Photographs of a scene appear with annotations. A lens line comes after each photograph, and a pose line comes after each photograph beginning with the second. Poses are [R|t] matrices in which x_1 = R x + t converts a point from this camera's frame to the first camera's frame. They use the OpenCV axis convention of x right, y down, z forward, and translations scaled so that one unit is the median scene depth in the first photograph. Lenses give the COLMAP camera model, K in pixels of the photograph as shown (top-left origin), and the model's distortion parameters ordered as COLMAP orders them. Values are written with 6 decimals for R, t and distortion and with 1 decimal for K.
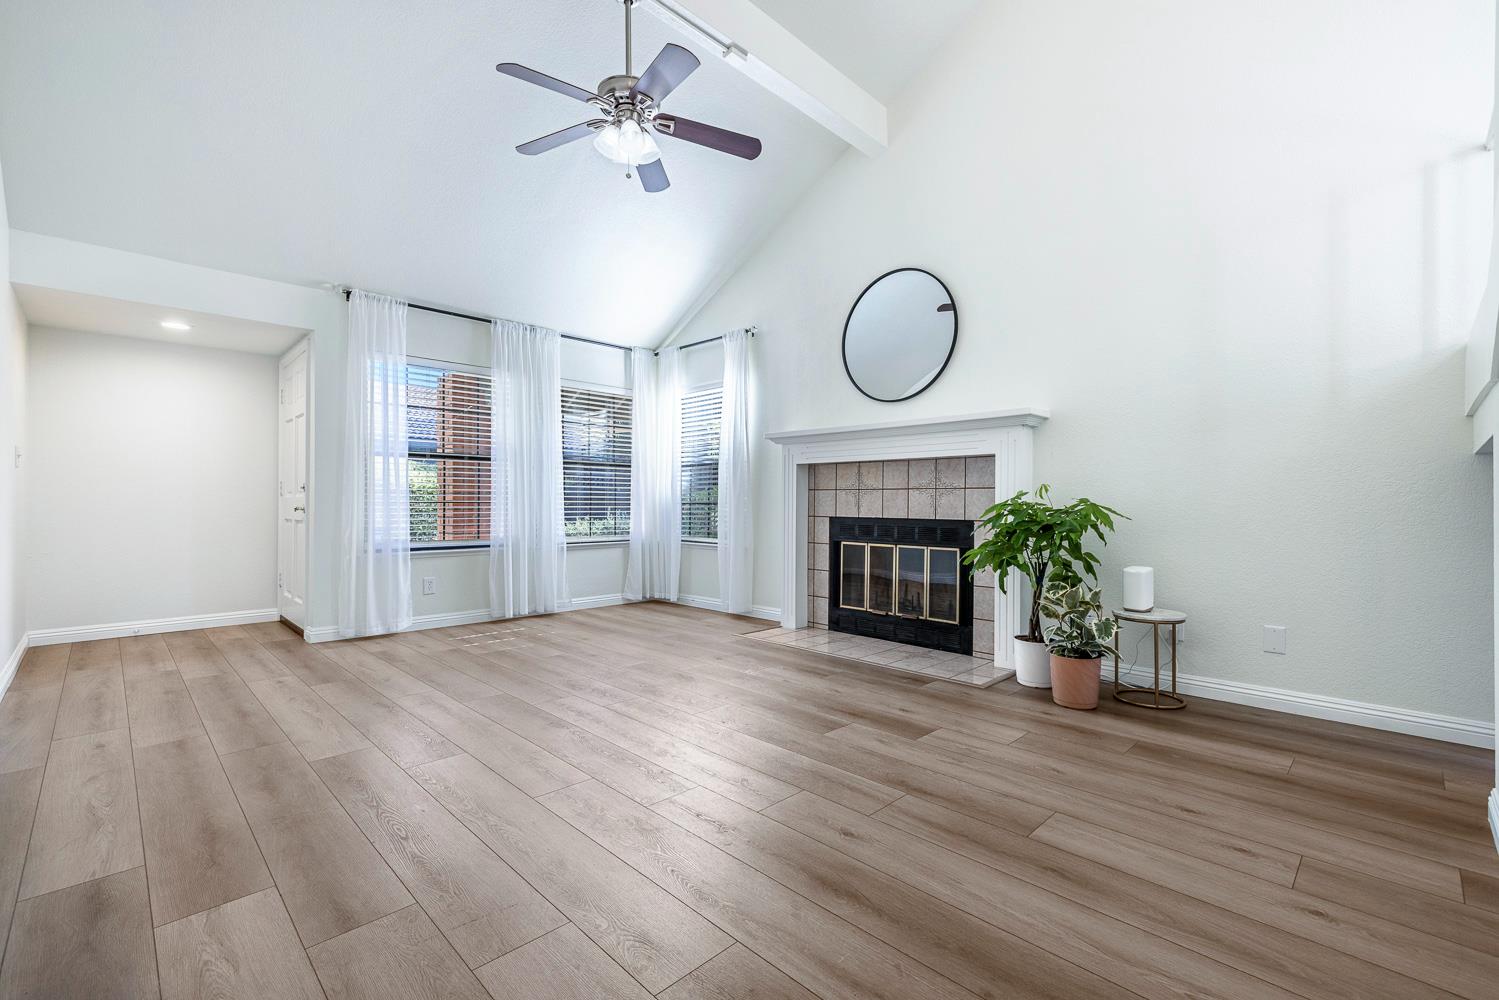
lens RADIAL K [[647.0, 0, 748.1], [0, 647.0, 499.0], [0, 0, 1]] dist [0.002345, 0.000085]
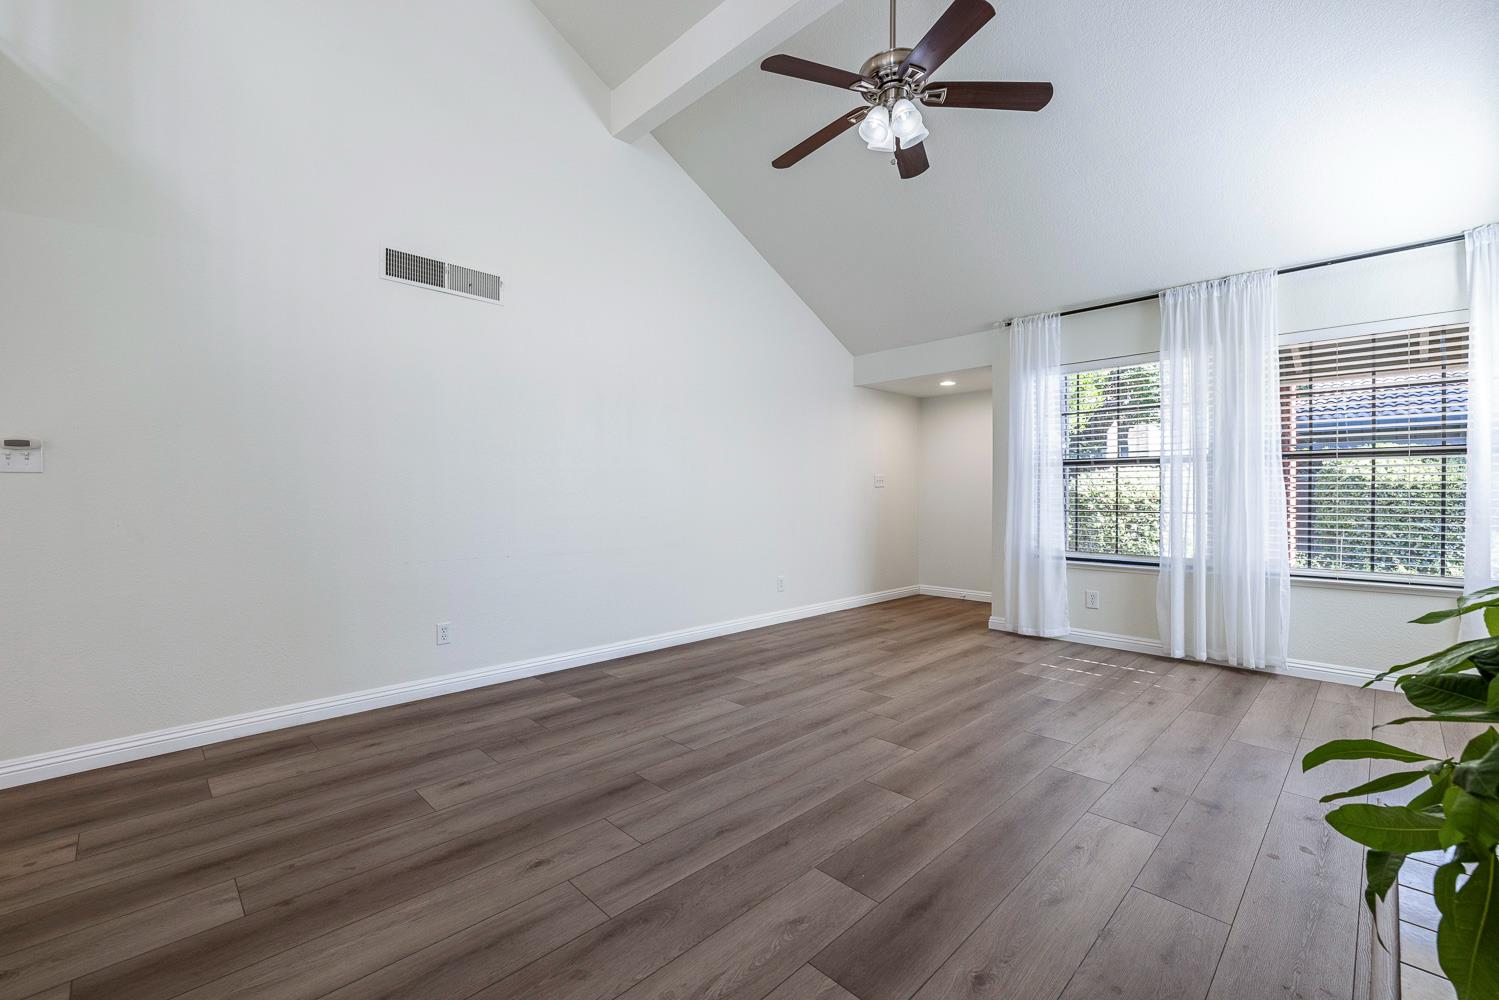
lens RADIAL K [[630.2, 0, 753.7], [0, 630.2, 492.5], [0, 0, 1]] dist [-0.000701, -0.000321]
pose [[0.002998, -0.005470, -0.999981, 0.470232], [0.007689, 0.999956, -0.005447, -0.024018], [0.999966, -0.007673, 0.003039, 0.548194]]
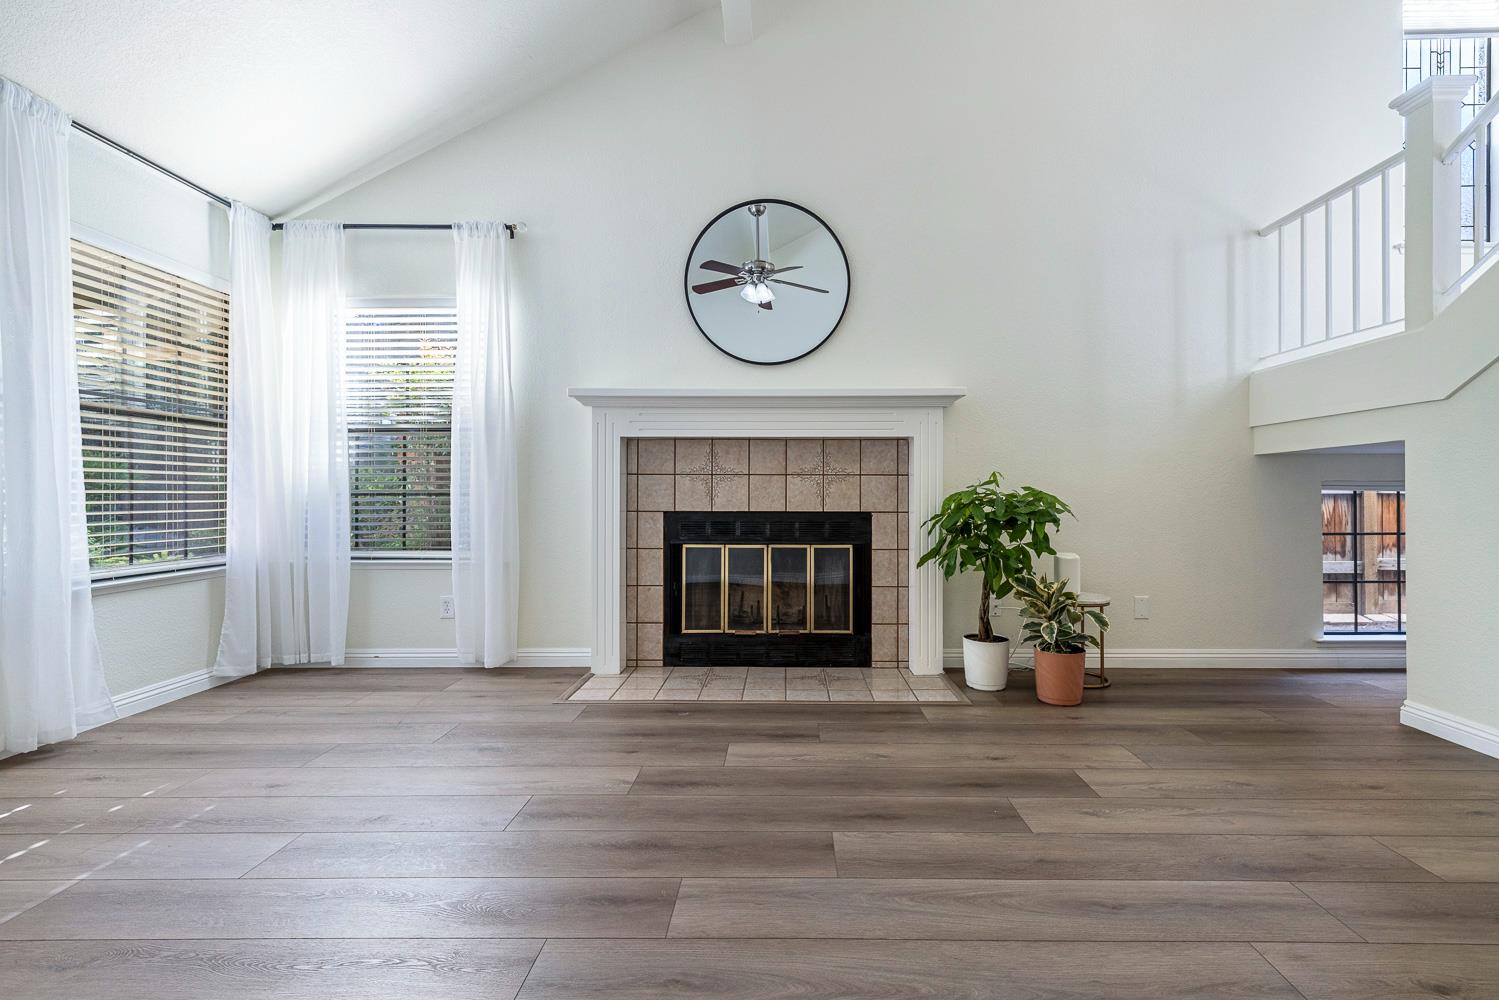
lens RADIAL K [[661.2, 0, 779.2], [0, 661.2, 491.7], [0, 0, 1]] dist [0.003537, -0.000052]
pose [[0.710954, -0.002119, 0.703235, -0.330400], [-0.001229, 0.999990, 0.004256, 0.001900], [-0.703237, -0.003890, 0.710945, 0.407503]]
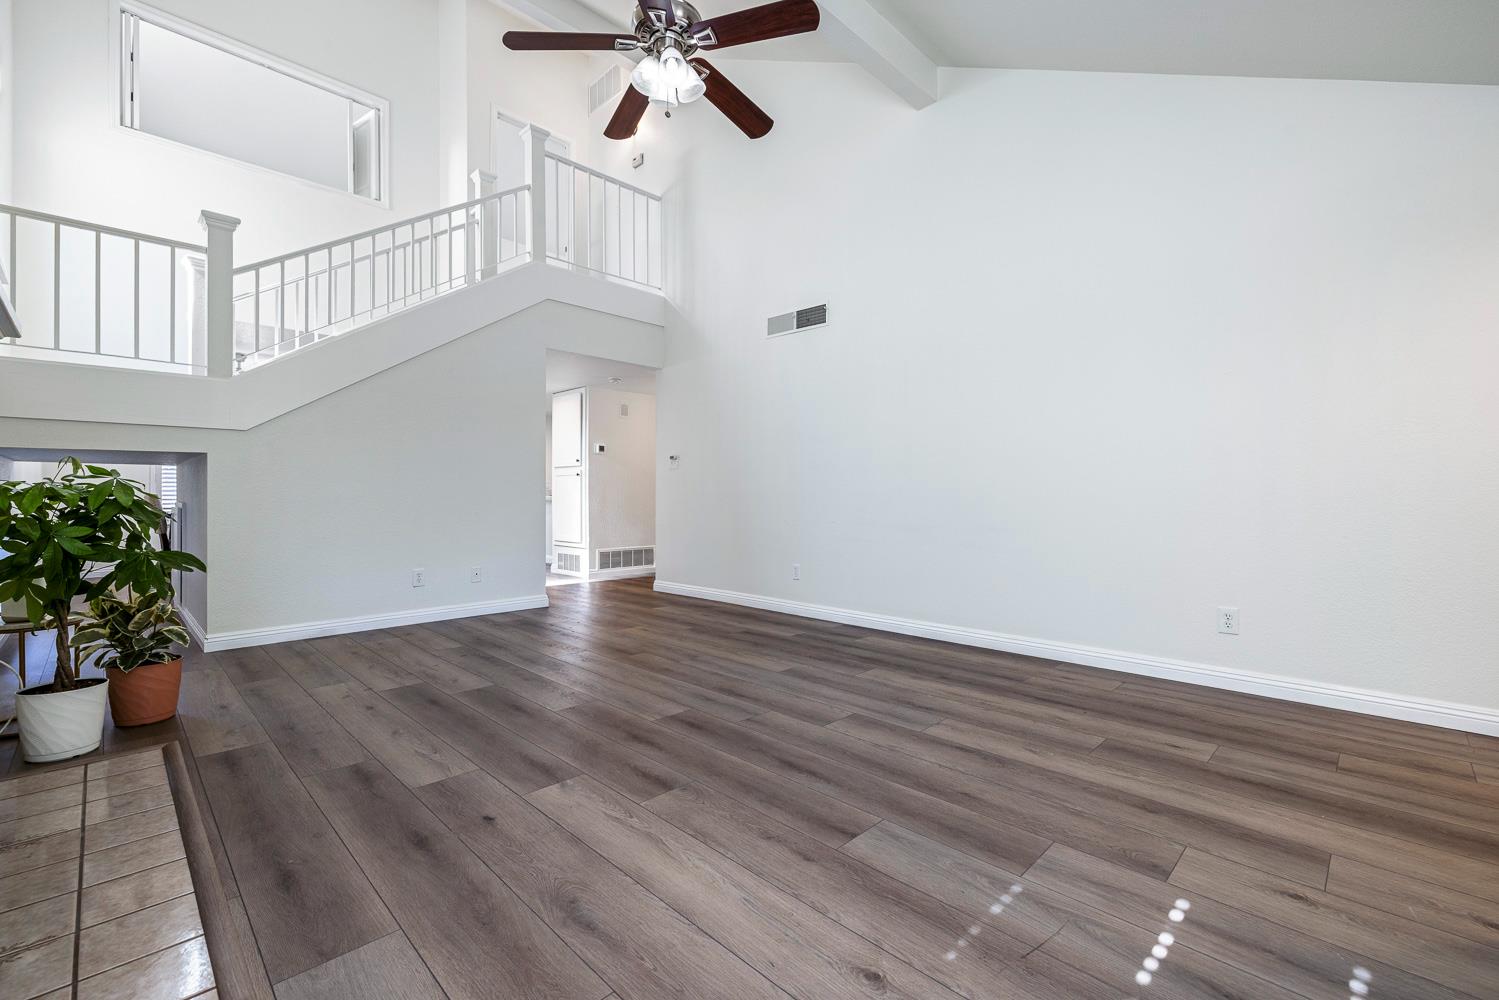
lens RADIAL K [[642.8, 0, 749.5], [0, 642.8, 500.0], [0, 0, 1]] dist [0.000186, -0.000095]
pose [[-0.999964, -0.003241, -0.007854, -0.198211], [-0.003233, 0.999994, -0.001069, 0.015649], [0.007858, -0.001044, -0.999969, 1.277202]]
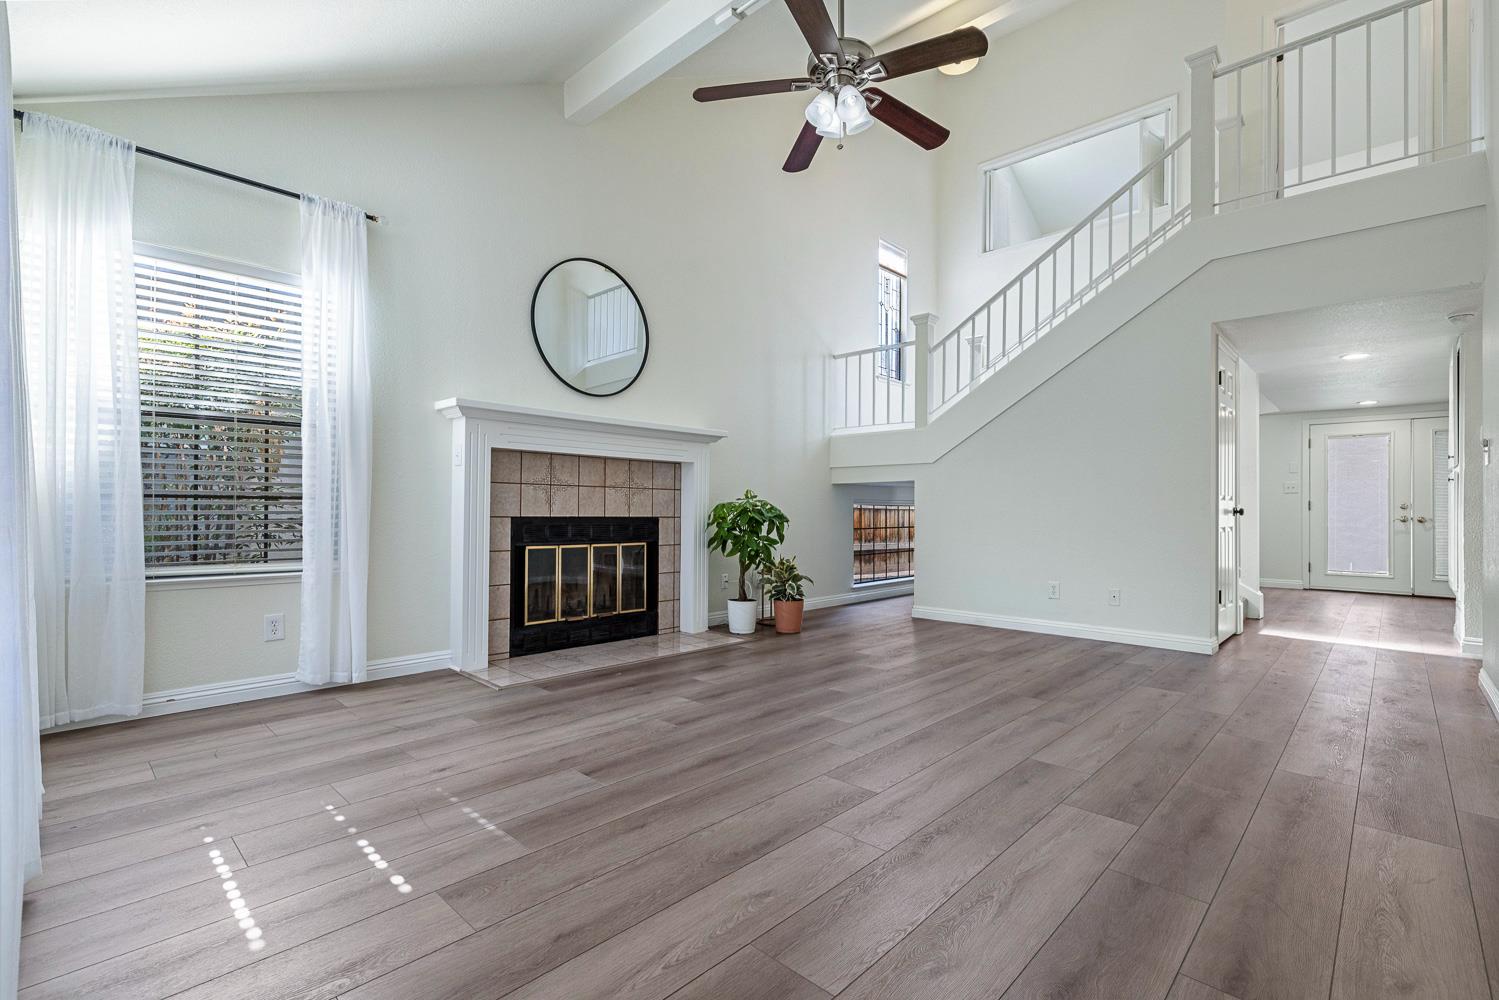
lens RADIAL K [[682.7, 0, 744.6], [0, 682.7, 501.9], [0, 0, 1]] dist [-0.003930, -0.000167]
pose [[-0.024238, 0.006823, 0.999683, -0.785793], [-0.015496, 0.999854, -0.007200, 0.011184], [-0.999586, -0.015665, -0.024128, 0.788585]]
